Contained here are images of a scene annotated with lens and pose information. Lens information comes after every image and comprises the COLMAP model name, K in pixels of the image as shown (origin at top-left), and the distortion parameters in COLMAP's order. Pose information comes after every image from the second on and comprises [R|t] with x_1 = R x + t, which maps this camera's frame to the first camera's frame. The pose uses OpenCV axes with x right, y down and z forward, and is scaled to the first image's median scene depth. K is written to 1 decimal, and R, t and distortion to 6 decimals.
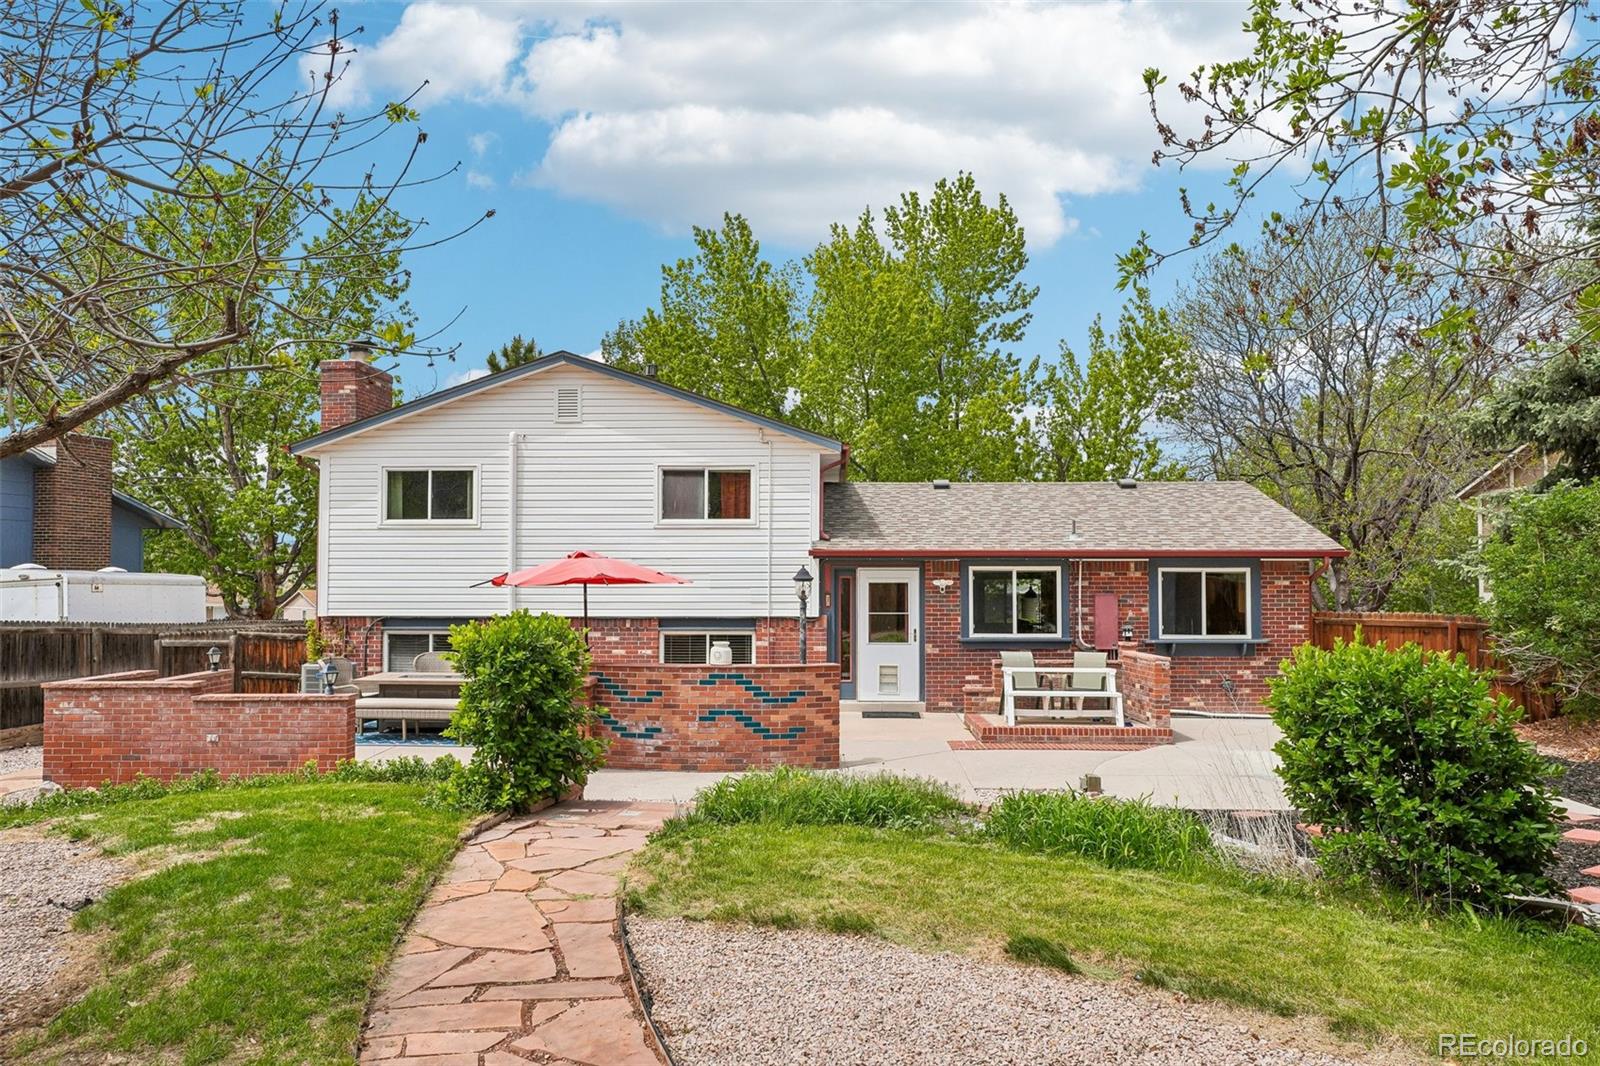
lens RADIAL K [[1123.3, 0, 800.0], [0, 1123.3, 533.0], [0, 0, 1]] dist [0.010863, 0.003938]
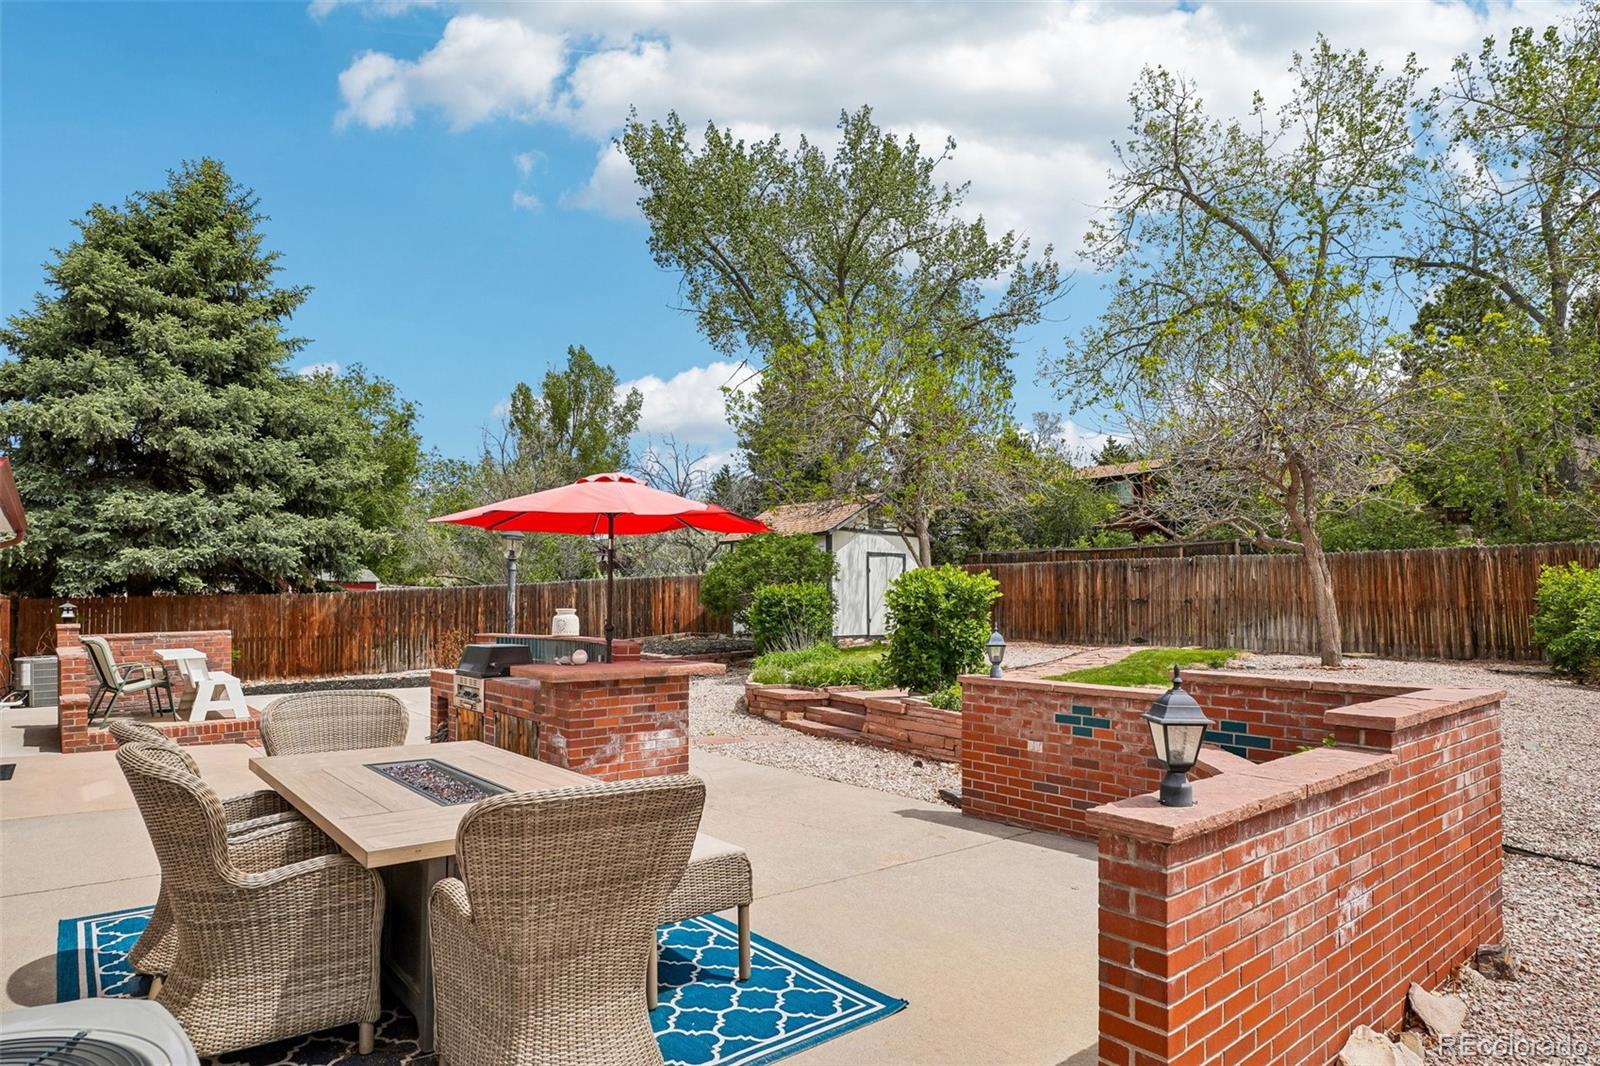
lens RADIAL K [[918.1, 0, 793.5], [0, 918.1, 566.8], [0, 0, 1]] dist [-0.020863, 0.000809]
pose [[-0.675543, 0.026025, 0.736862, -0.499646], [-0.028396, 0.997717, -0.061271, 0.074659], [-0.736774, -0.062315, -0.673261, 0.976471]]
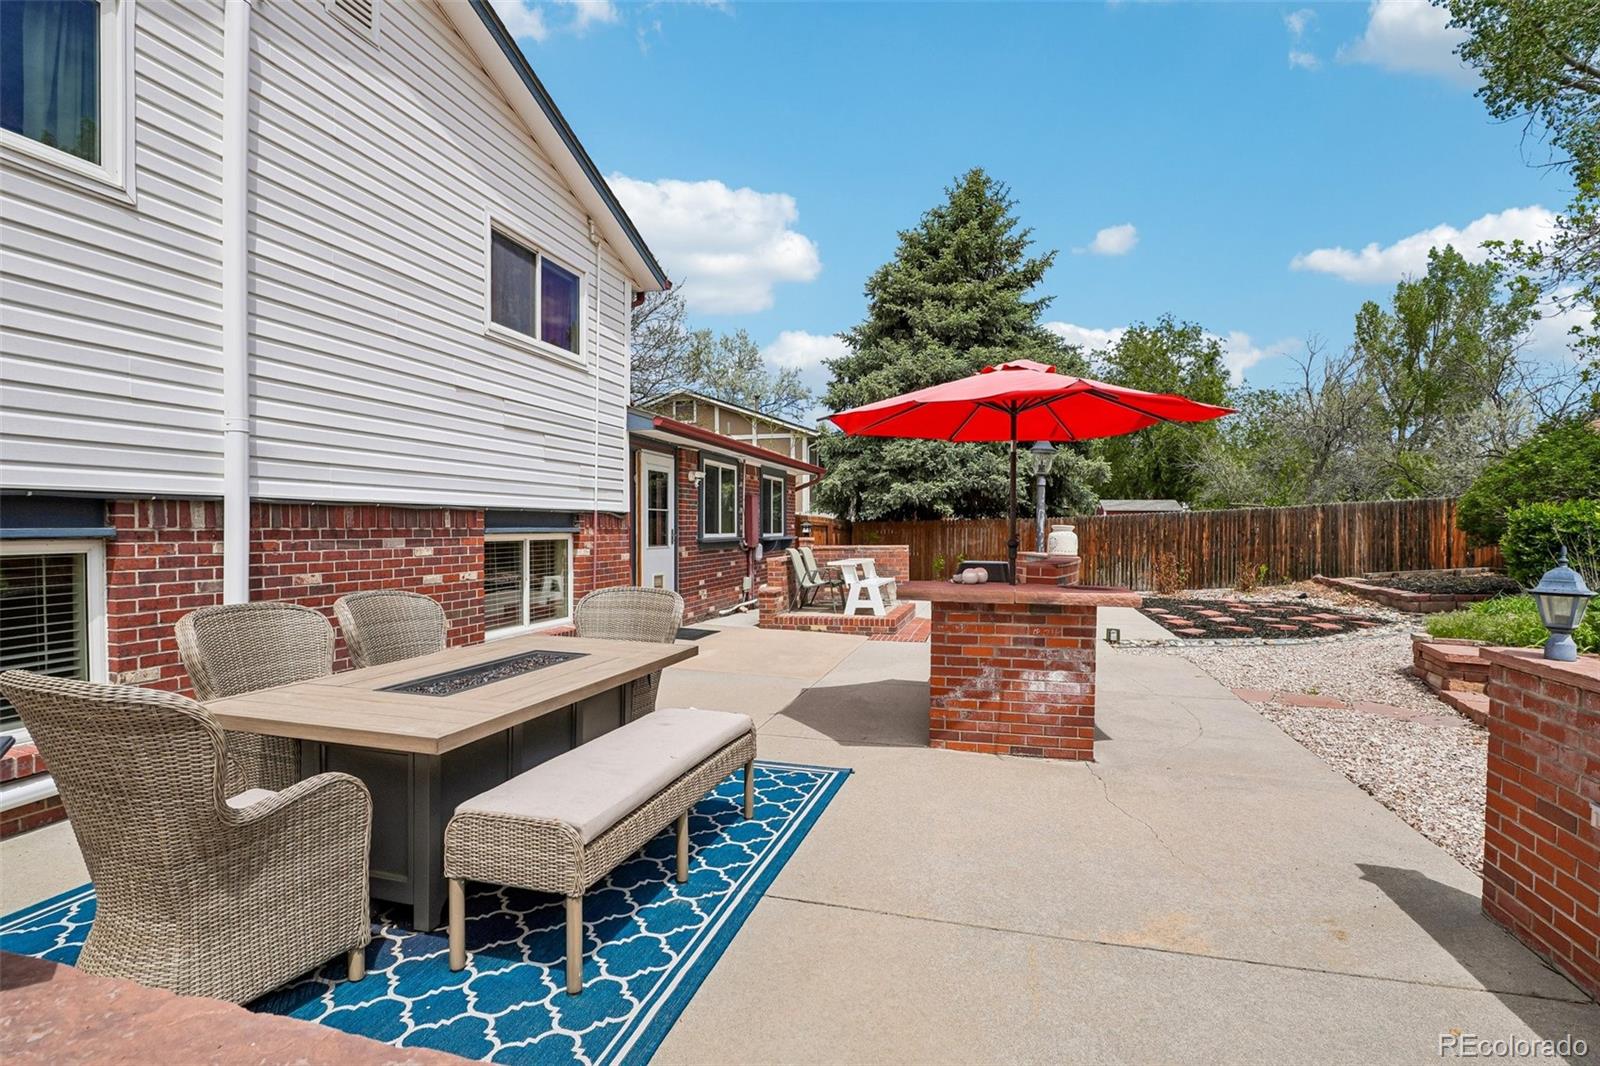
lens RADIAL K [[813.1, 0, 805.8], [0, 813.1, 531.8], [0, 0, 1]] dist [-0.045462, 0.019775]
pose [[0.193059, -0.005286, 0.981173, -0.462562], [-0.045459, 0.998863, 0.014326, 0.073616], [-0.980134, -0.047369, 0.192599, 0.780883]]
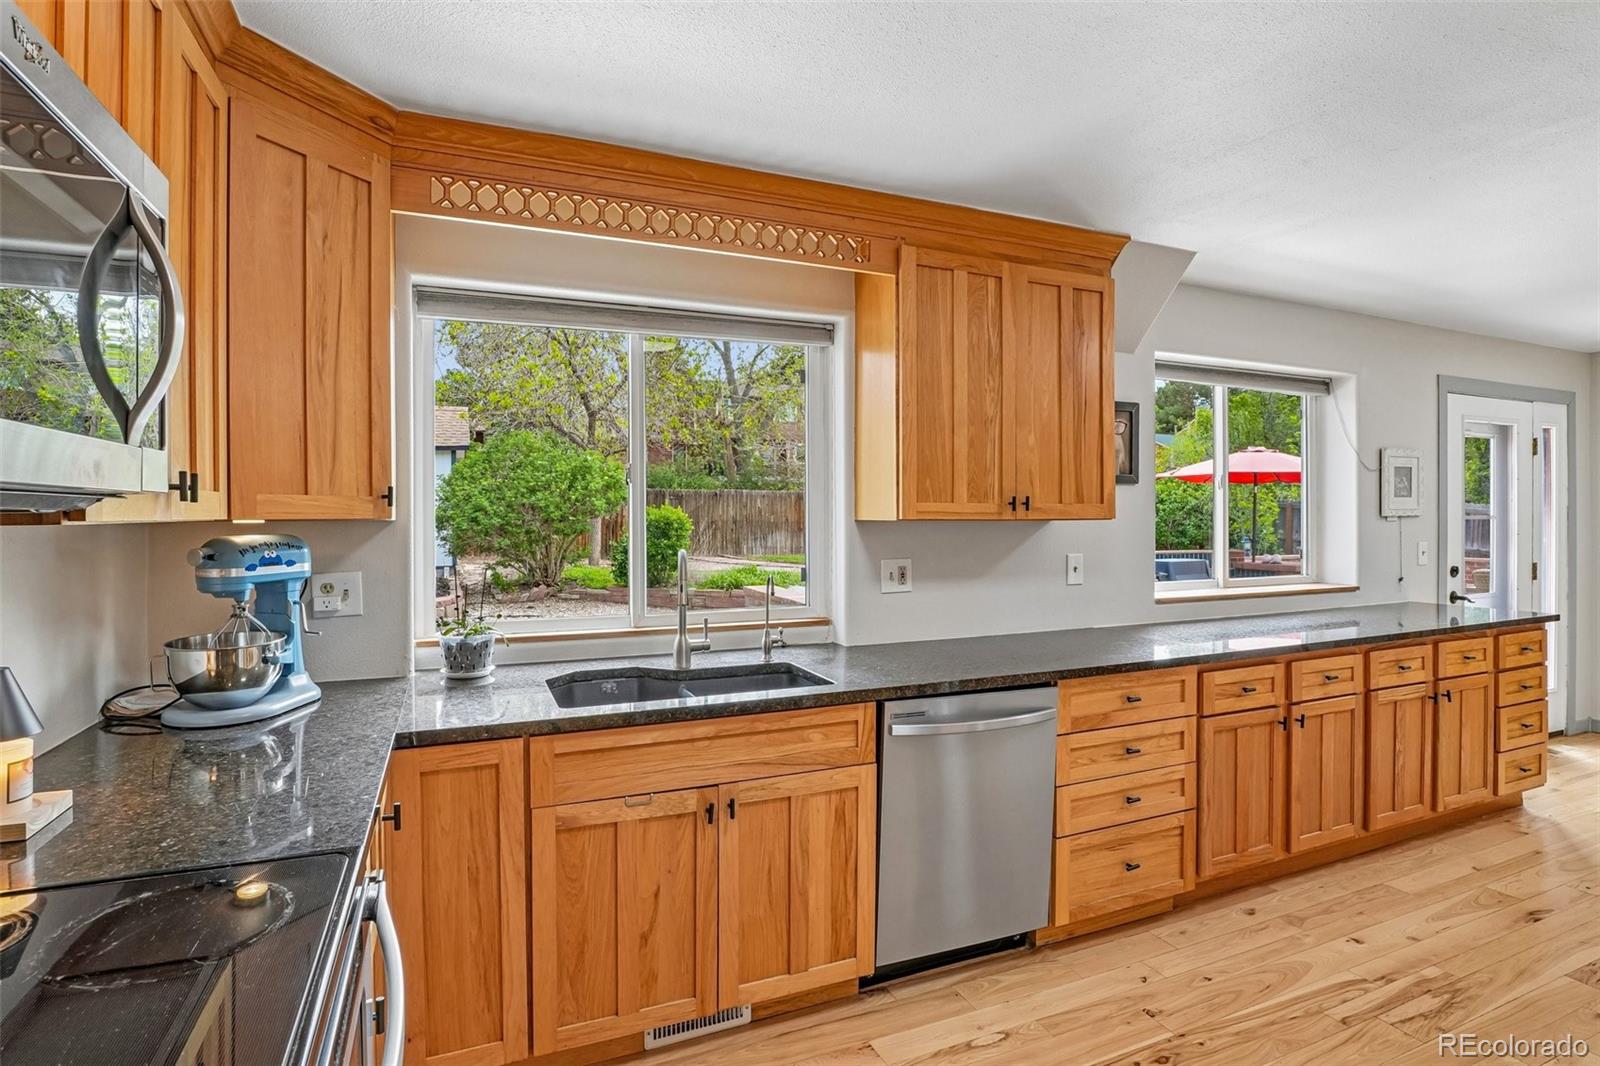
lens RADIAL K [[813.5, 0, 811.2], [0, 813.5, 517.4], [0, 0, 1]] dist [-0.023012, 0.001068]
pose [[-0.896561, 0.002134, -0.442914, 0.402825], [0.018621, 0.999286, -0.032878, 0.074549], [0.442528, -0.037725, -0.895961, 1.145794]]
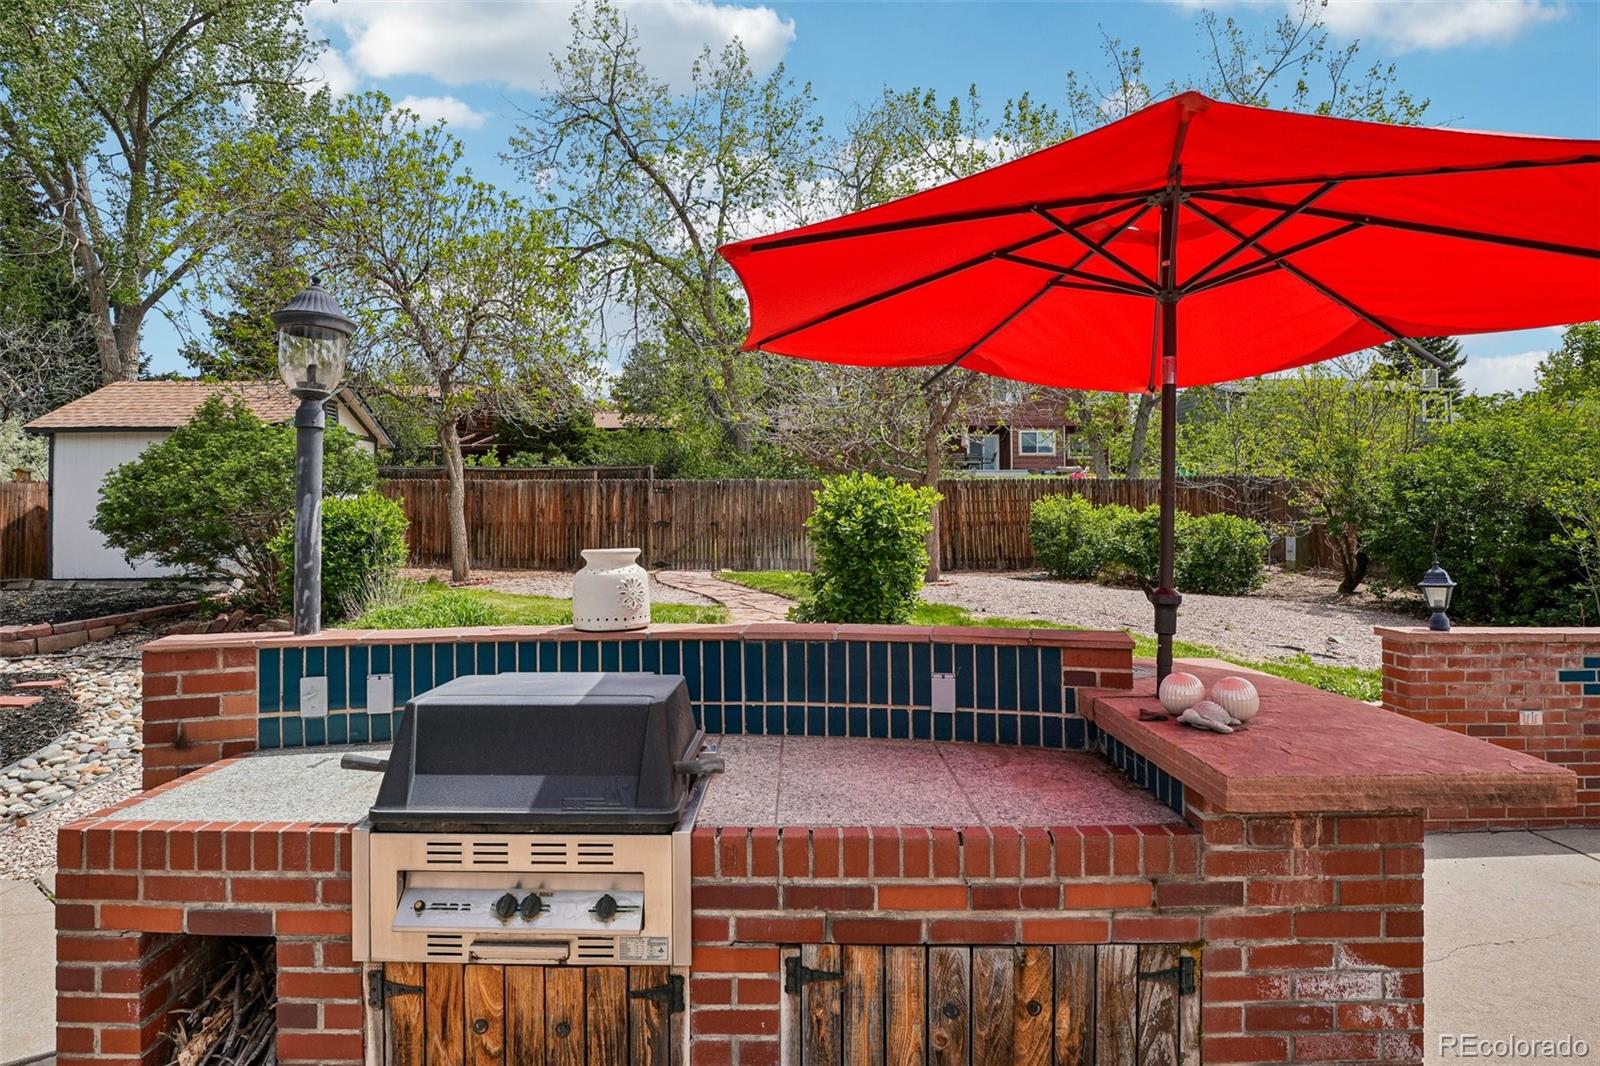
lens RADIAL K [[826.7, 0, 798.0], [0, 826.7, 490.6], [0, 0, 1]] dist [-0.029917, 0.002668]
pose [[-0.998942, -0.001014, -0.045983, -0.084781], [0.002473, 0.997127, -0.075707, 0.071393], [0.045927, -0.075740, -0.996069, 0.892809]]
